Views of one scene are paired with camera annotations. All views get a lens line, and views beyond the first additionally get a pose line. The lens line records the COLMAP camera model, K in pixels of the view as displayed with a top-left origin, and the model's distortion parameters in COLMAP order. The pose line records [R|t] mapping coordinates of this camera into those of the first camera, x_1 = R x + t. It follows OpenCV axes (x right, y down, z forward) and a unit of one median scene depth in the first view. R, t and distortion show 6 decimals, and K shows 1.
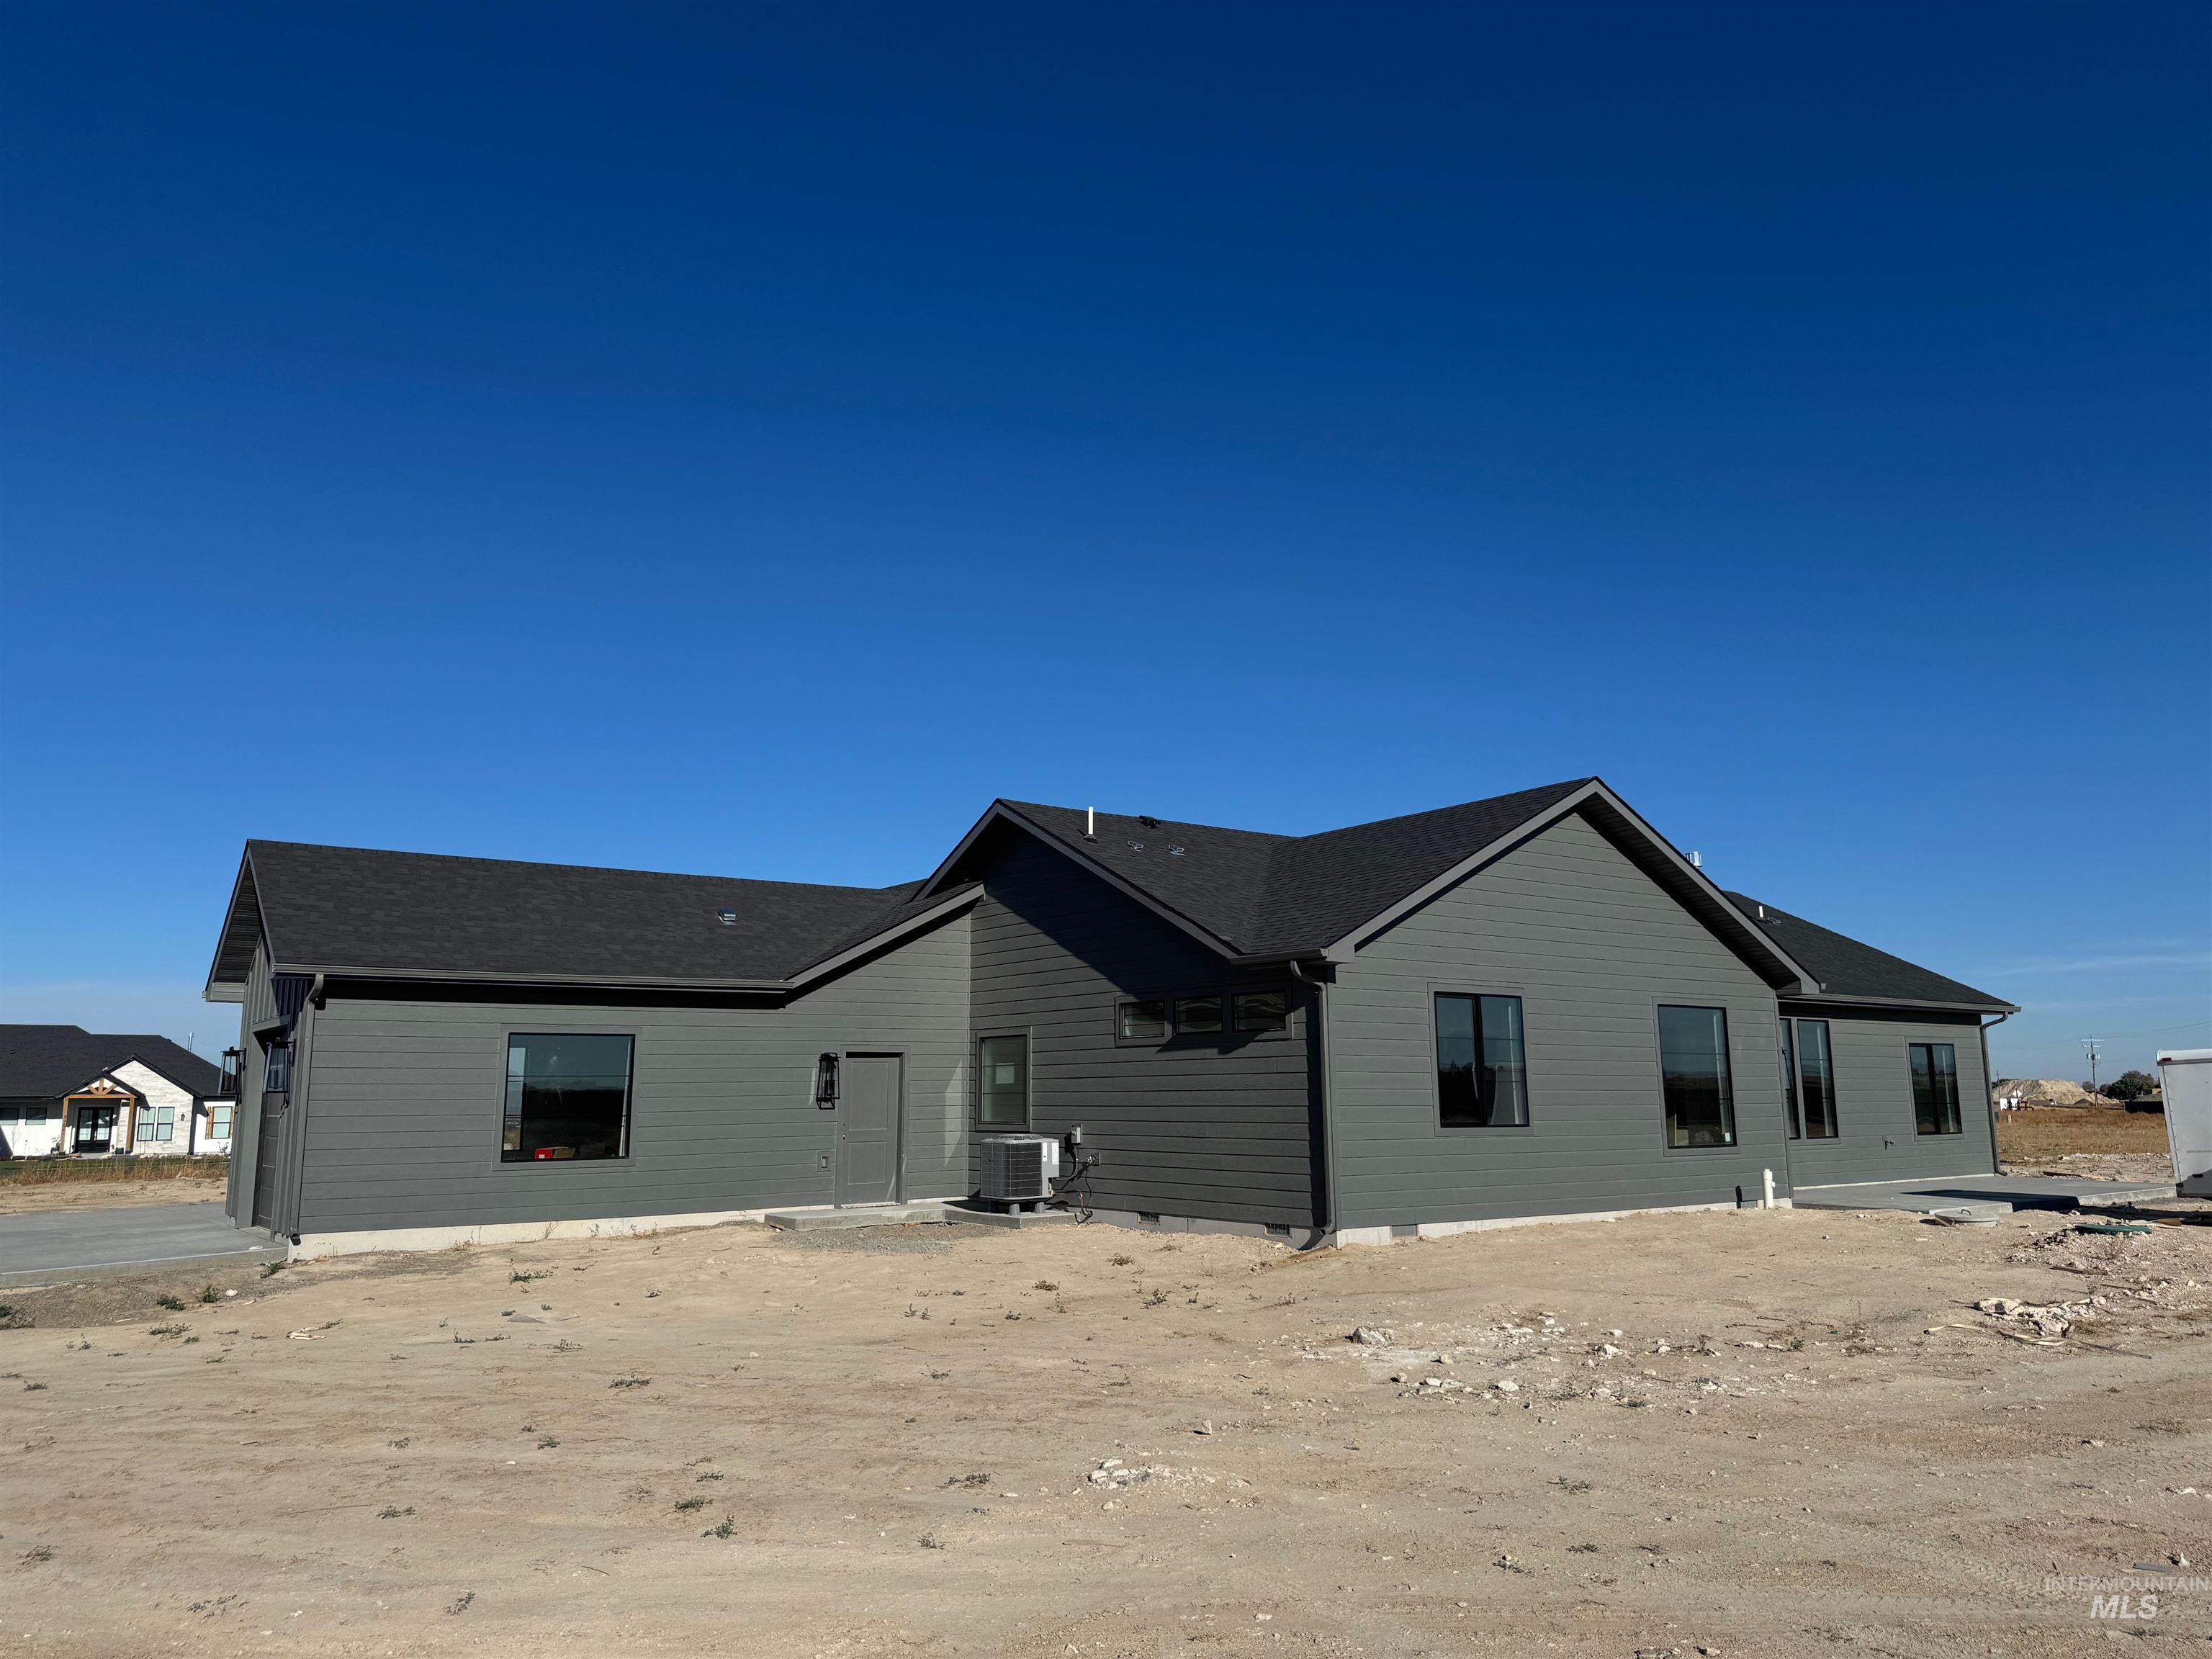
lens RADIAL K [[1508.5, 0, 1106.0], [0, 1508.5, 829.5], [0, 0, 1]] dist [0.001817, -0.000030]
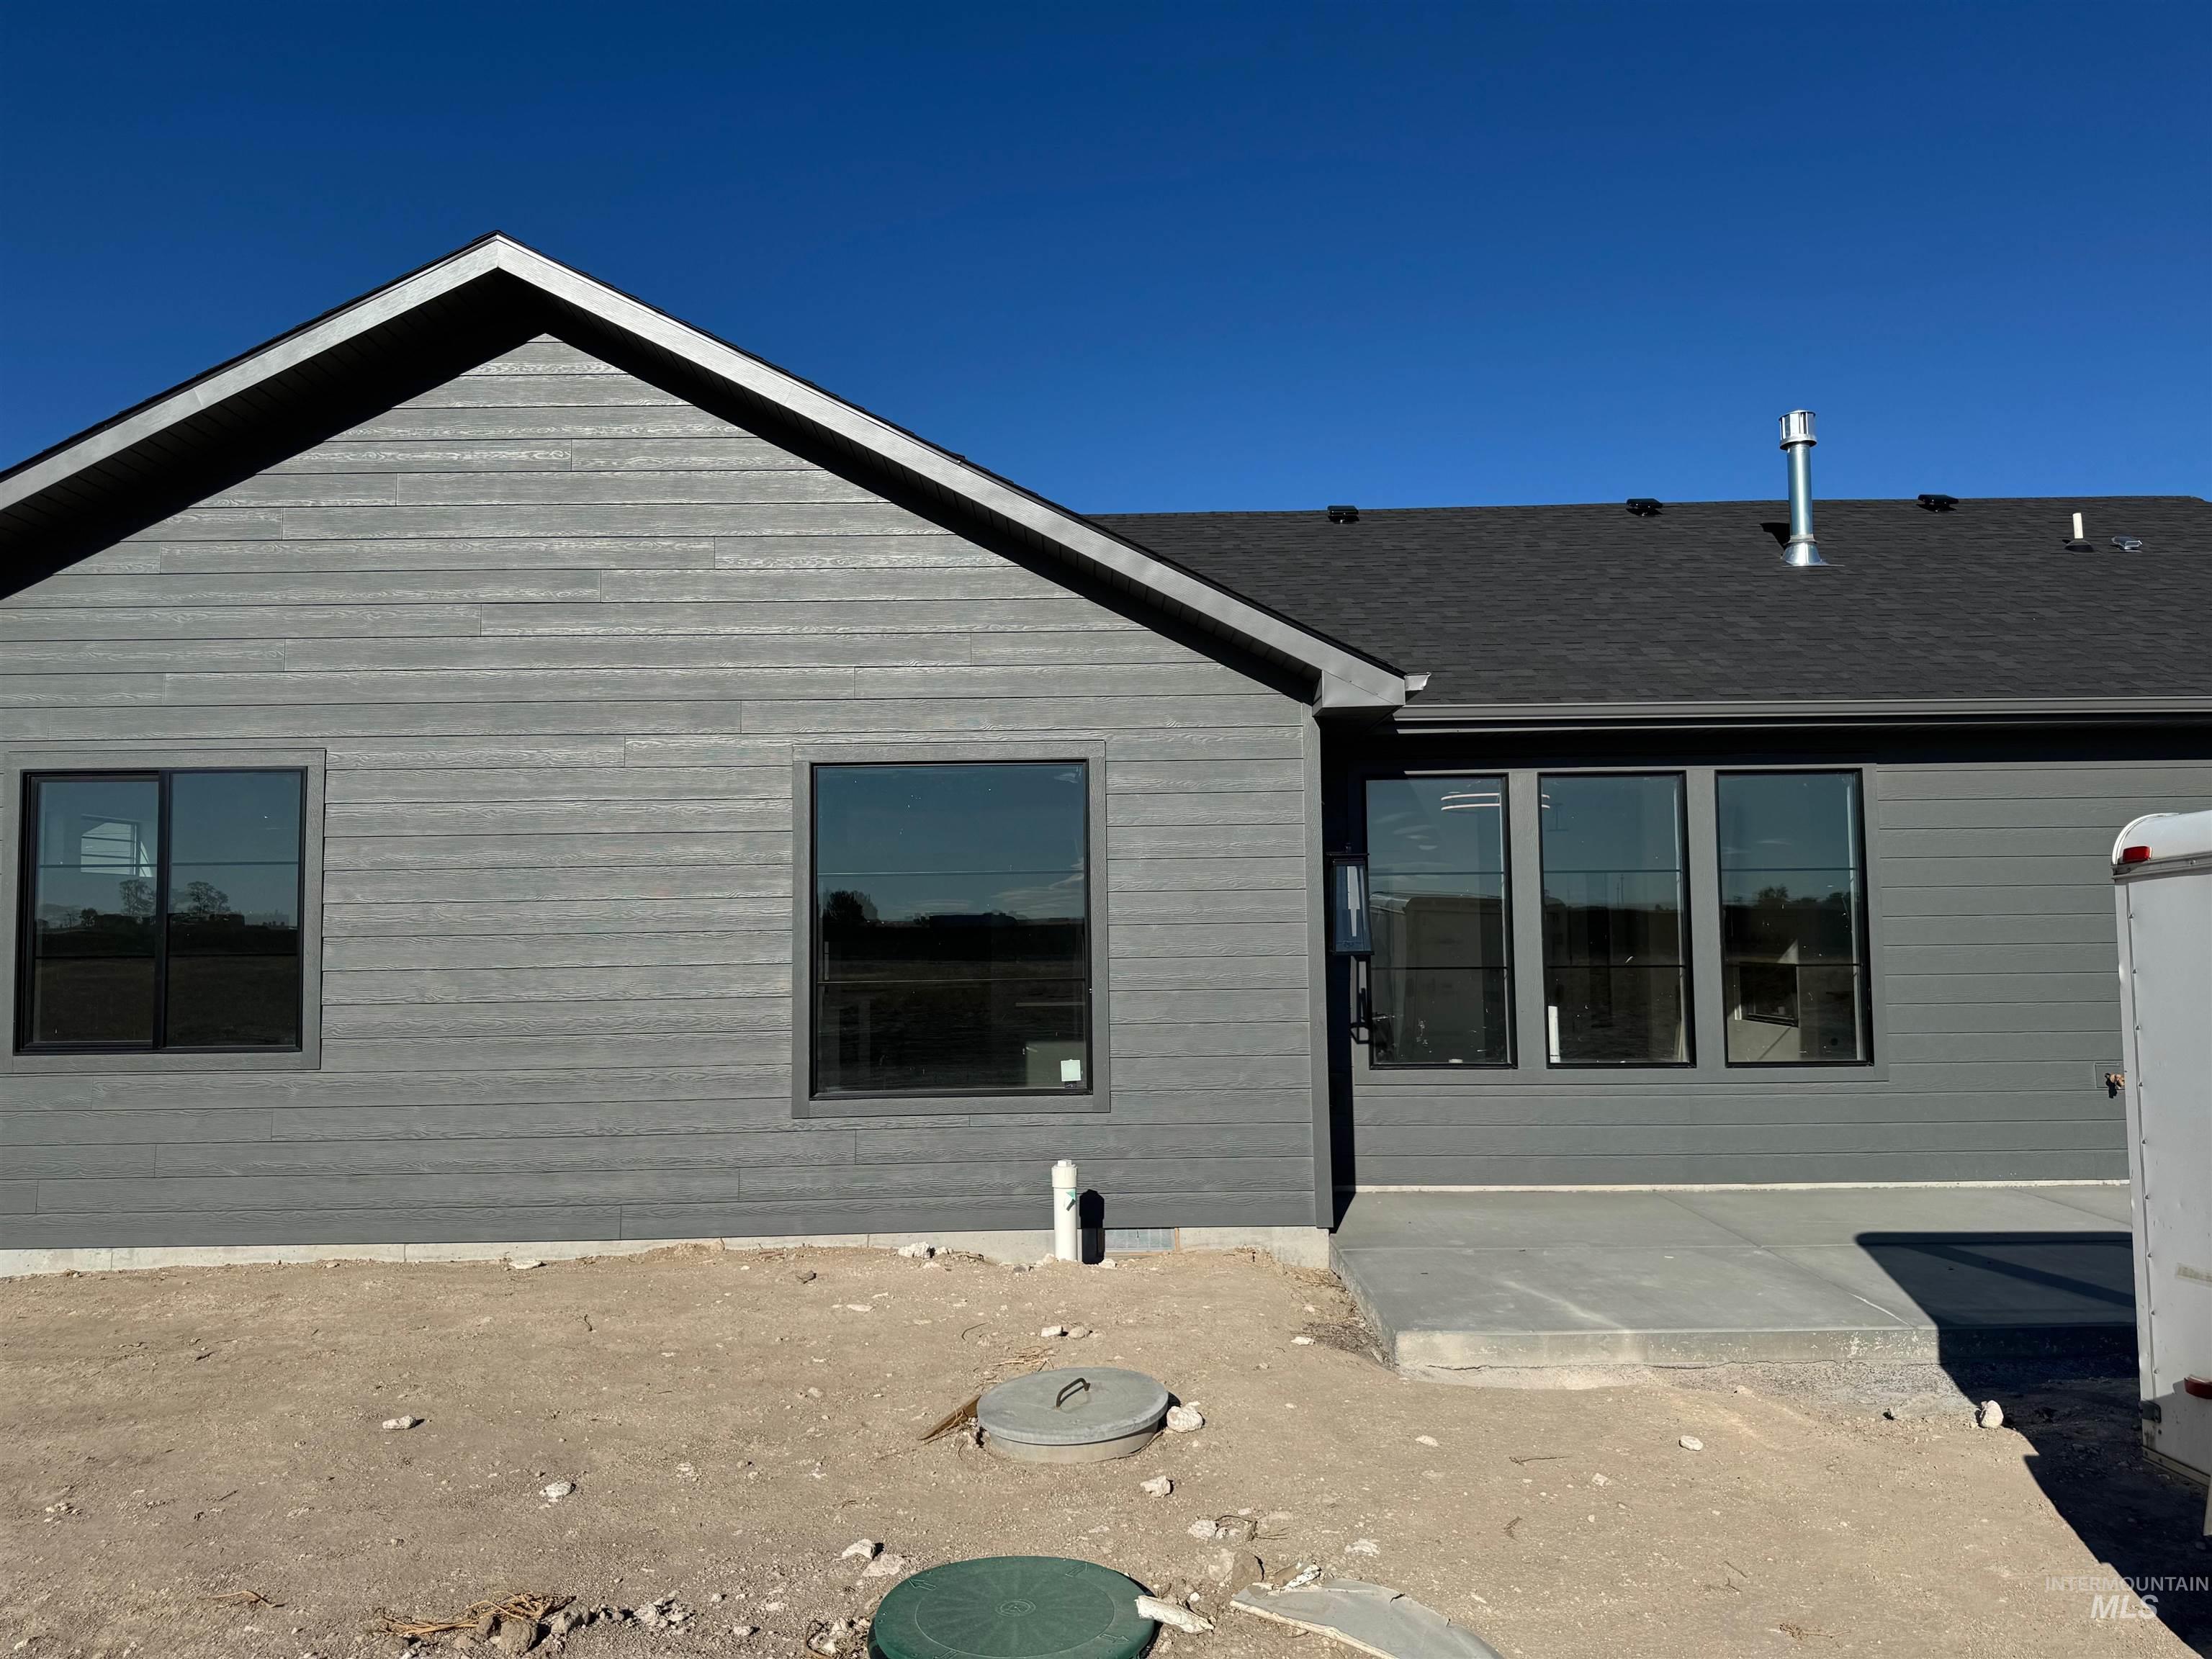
lens RADIAL K [[1508.5, 0, 1106.0], [0, 1508.5, 829.5], [0, 0, 1]] dist [0.001817, -0.000030]
pose [[0.810902, -0.027759, -0.584523, 0.340971], [0.113221, 0.987442, 0.110177, 0.049146], [0.574124, -0.155523, 0.803862, 0.356460]]
